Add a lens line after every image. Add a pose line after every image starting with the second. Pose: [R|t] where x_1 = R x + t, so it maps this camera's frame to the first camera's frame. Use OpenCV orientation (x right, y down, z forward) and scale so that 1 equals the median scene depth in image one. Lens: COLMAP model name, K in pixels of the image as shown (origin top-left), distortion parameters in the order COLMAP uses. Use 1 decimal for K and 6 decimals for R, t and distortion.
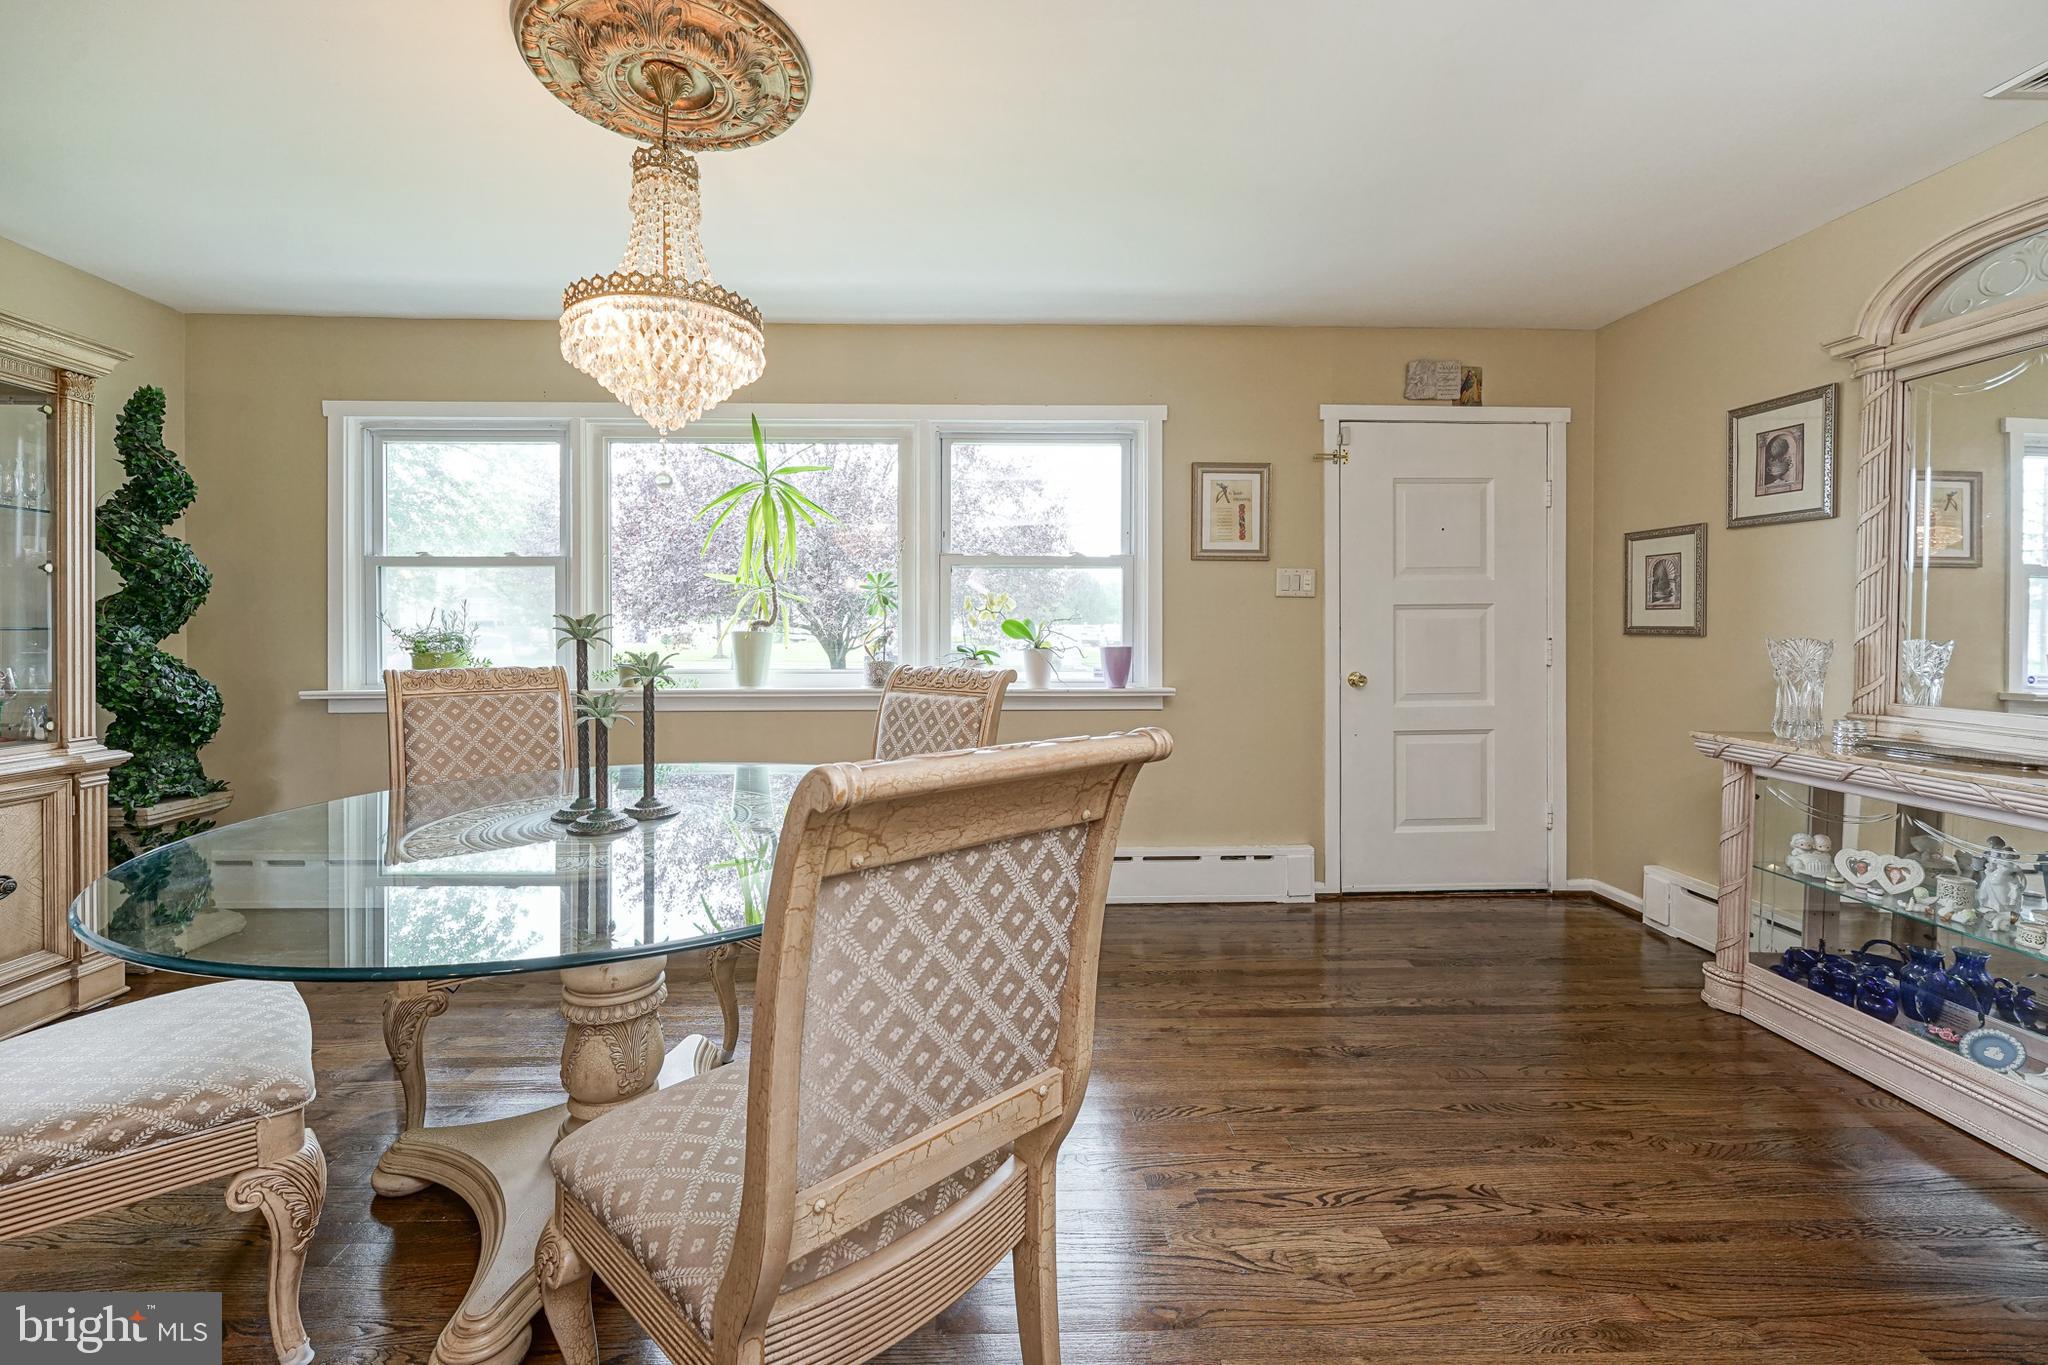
lens RADIAL K [[837.2, 0, 977.0], [0, 837.2, 625.4], [0, 0, 1]] dist [0.000450, 0.000177]
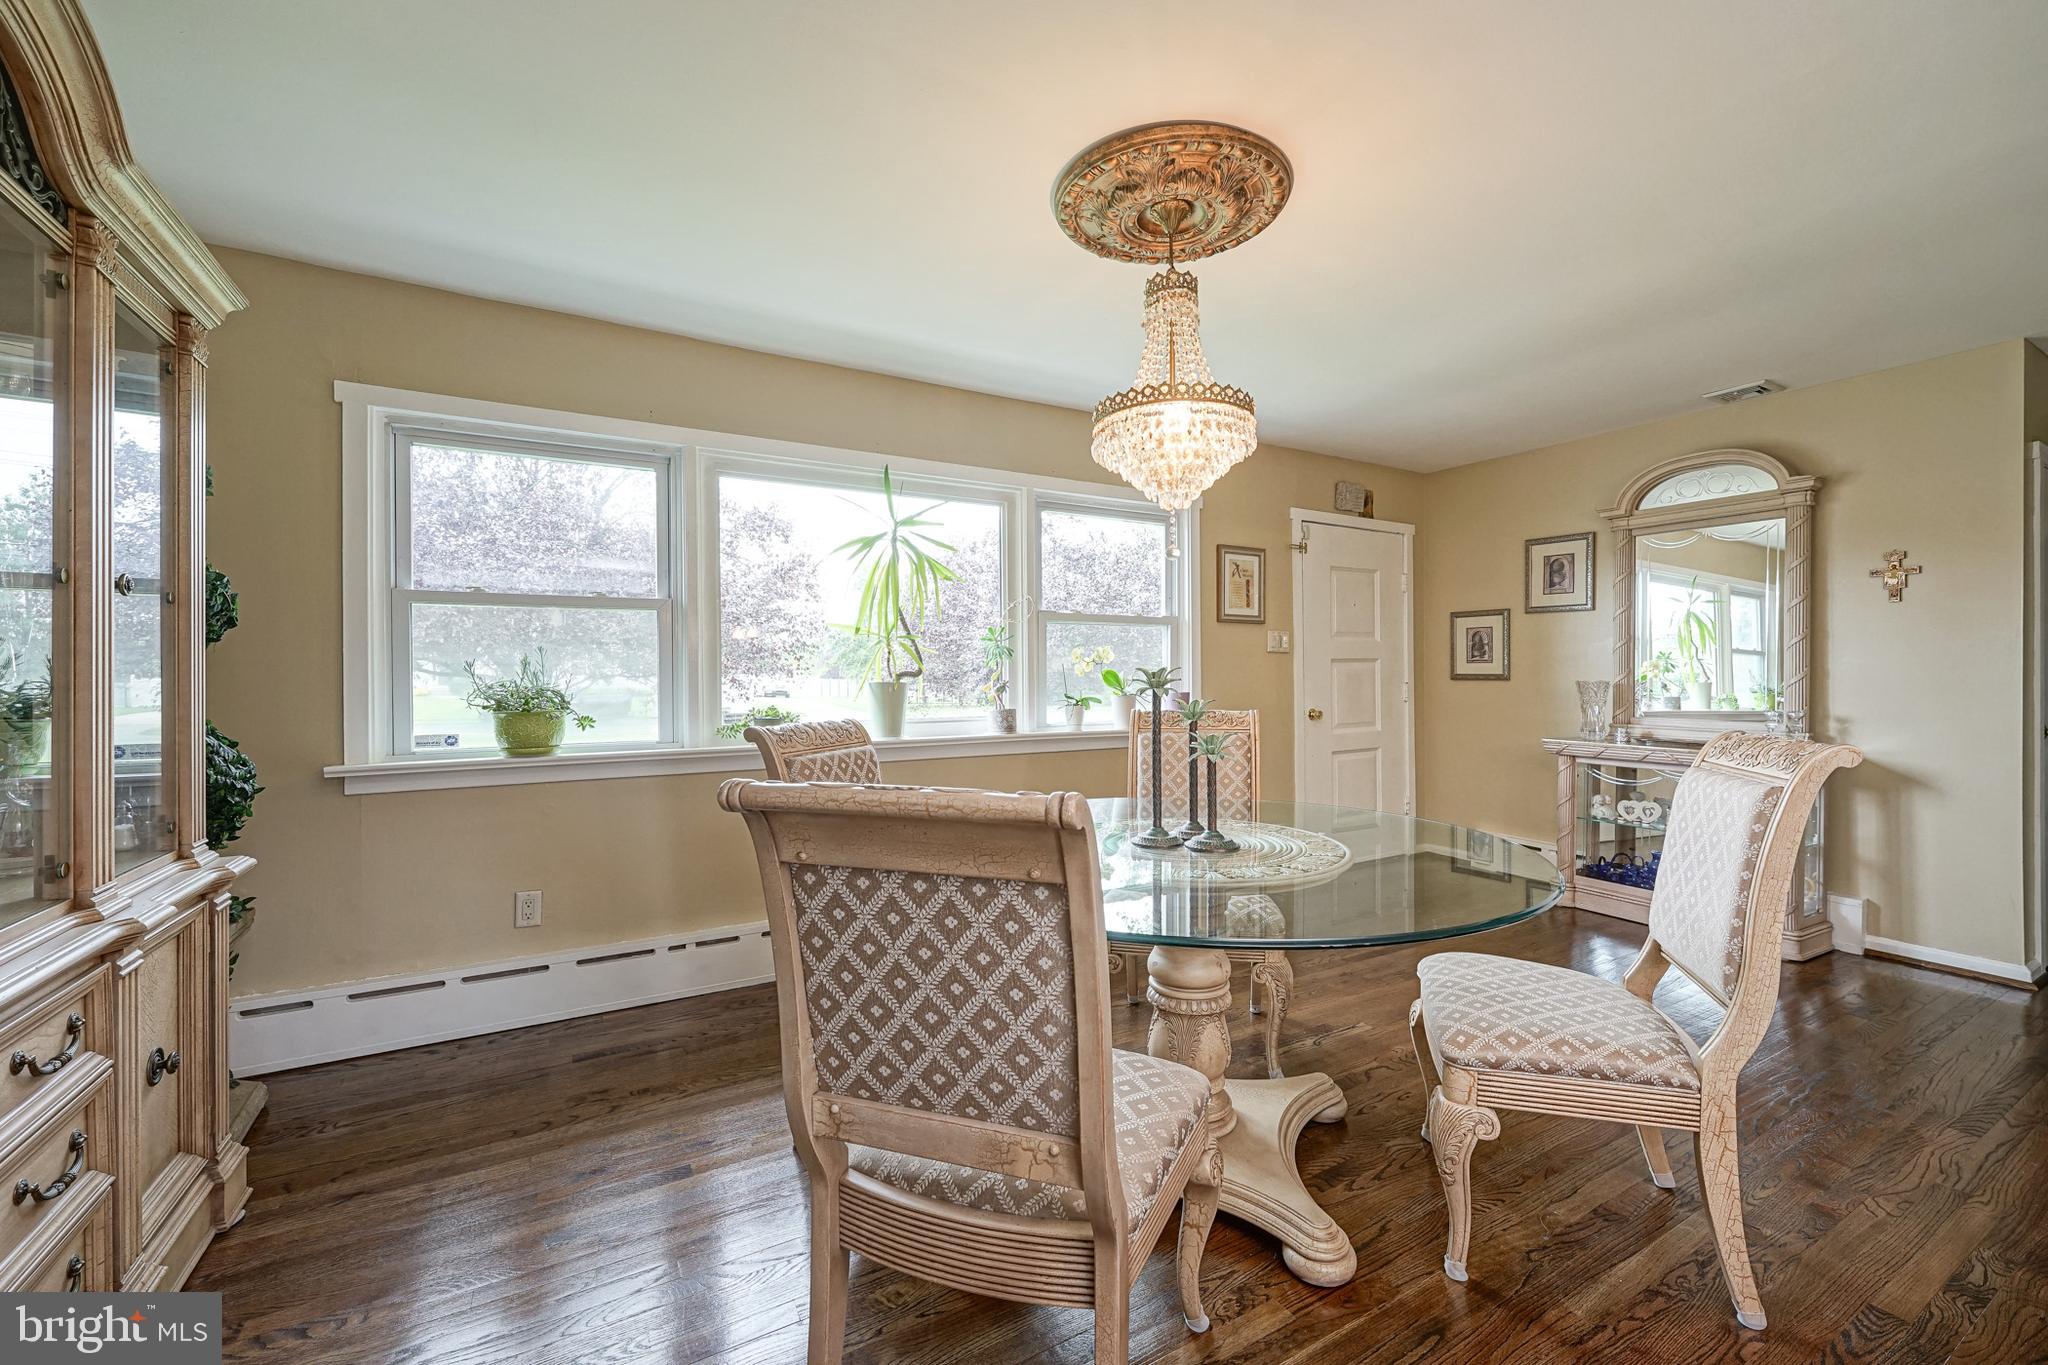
lens RADIAL K [[834.7, 0, 1034.3], [0, 834.7, 671.8], [0, 0, 1]] dist [-0.002533, 0.000396]
pose [[0.876031, -0.002382, 0.482248, -0.591107], [0.003619, 0.999992, -0.001634, -0.002912], [-0.482241, 0.003176, 0.876033, 0.041564]]
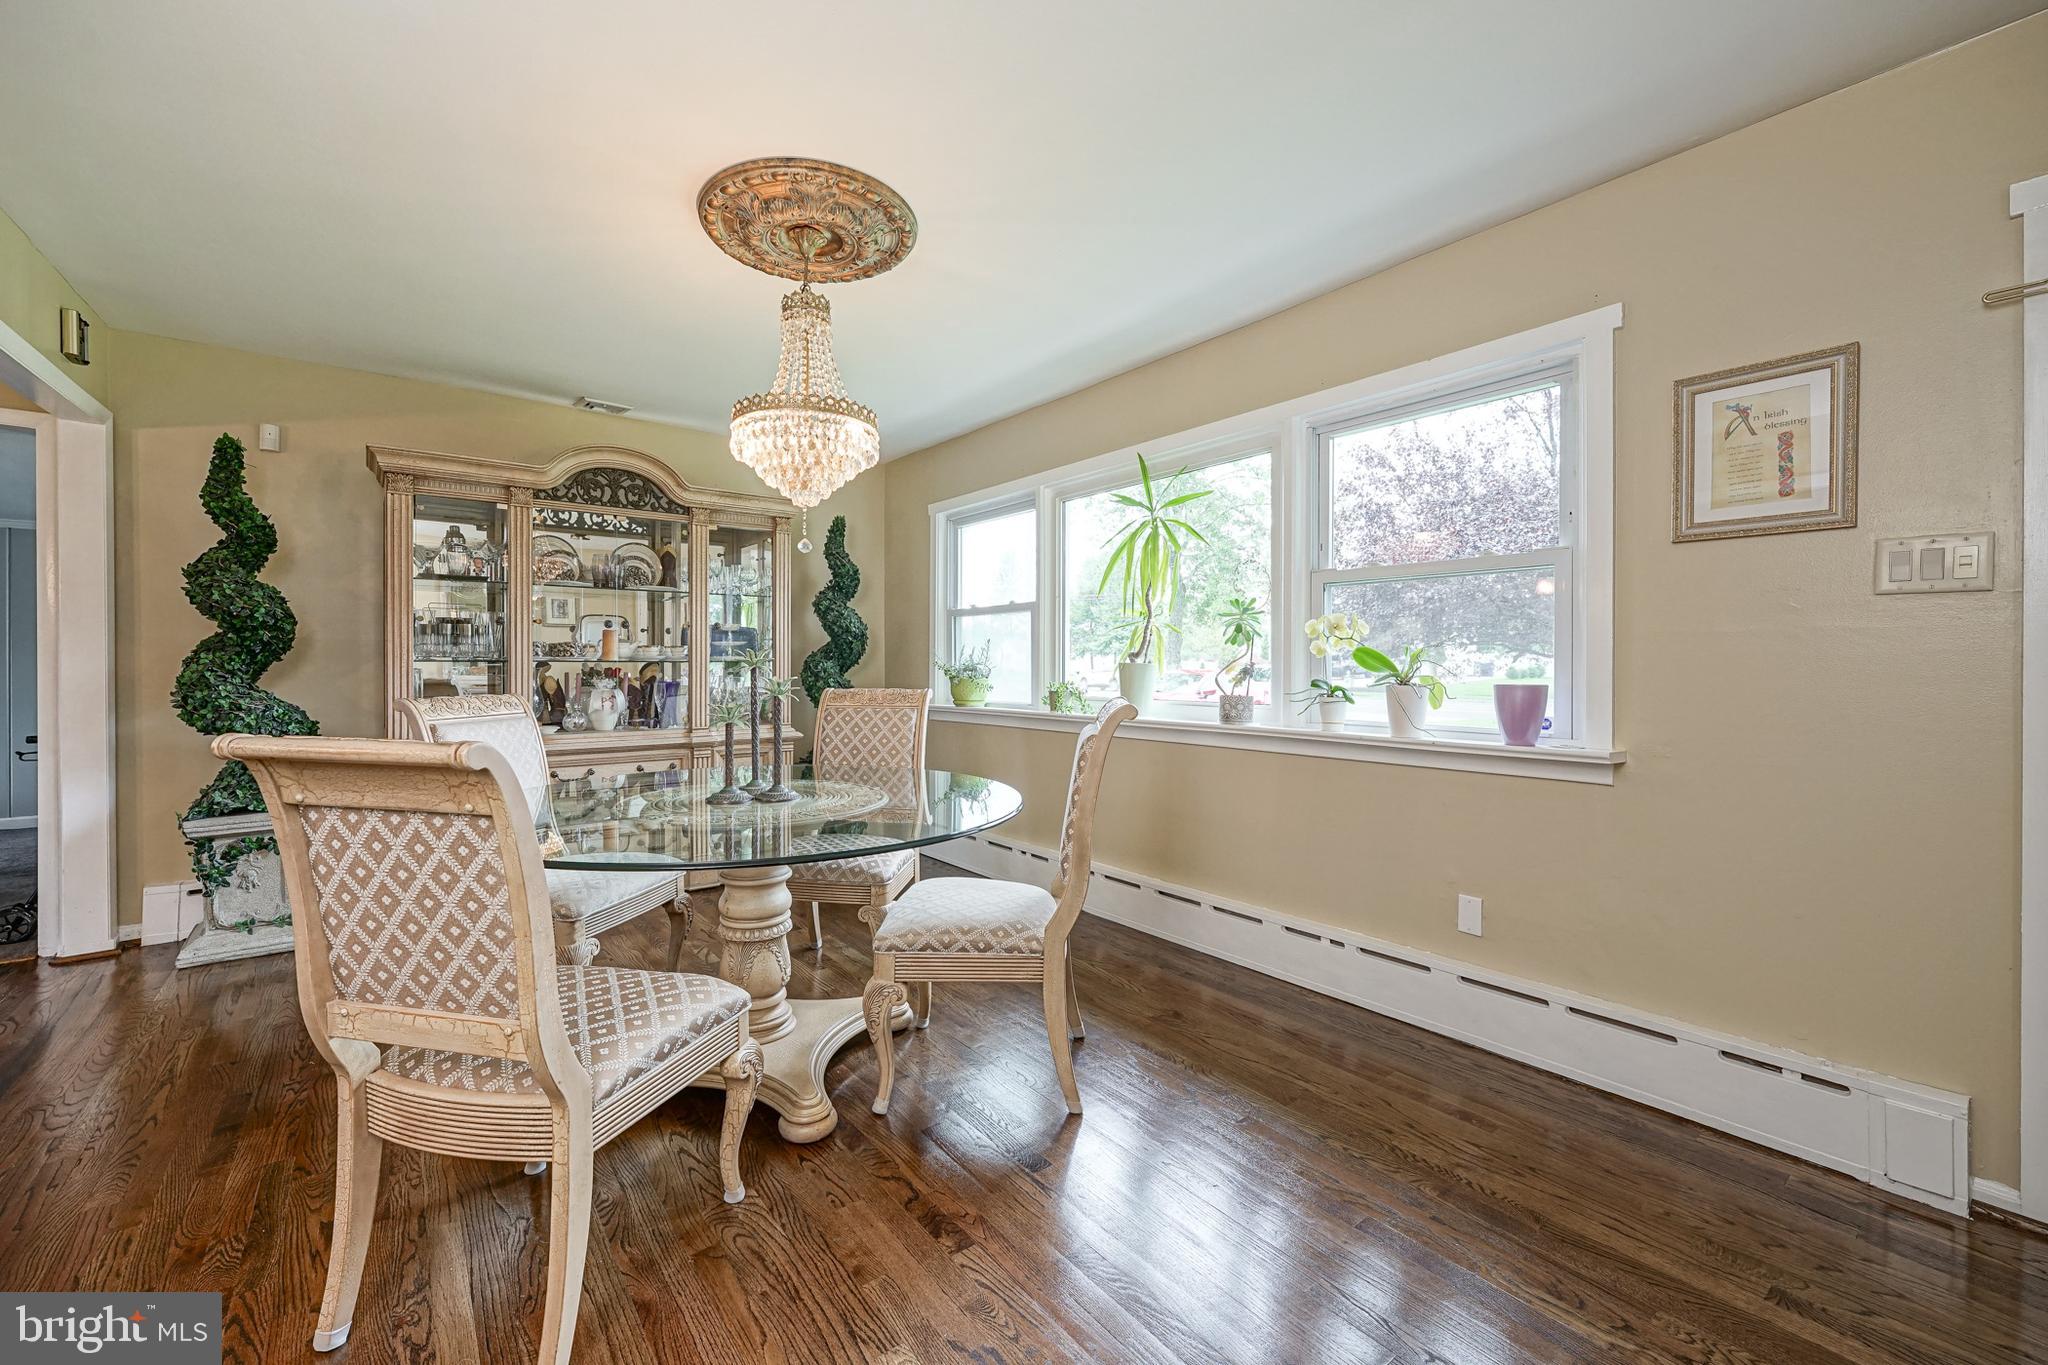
lens RADIAL K [[821.5, 0, 1018.5], [0, 821.5, 670.9], [0, 0, 1]] dist [-0.003357, 0.000047]
pose [[0.598012, 0.005537, -0.801468, 0.452203], [0.000572, 0.999973, 0.007336, 0.008618], [0.801487, -0.004846, 0.597993, 0.273421]]
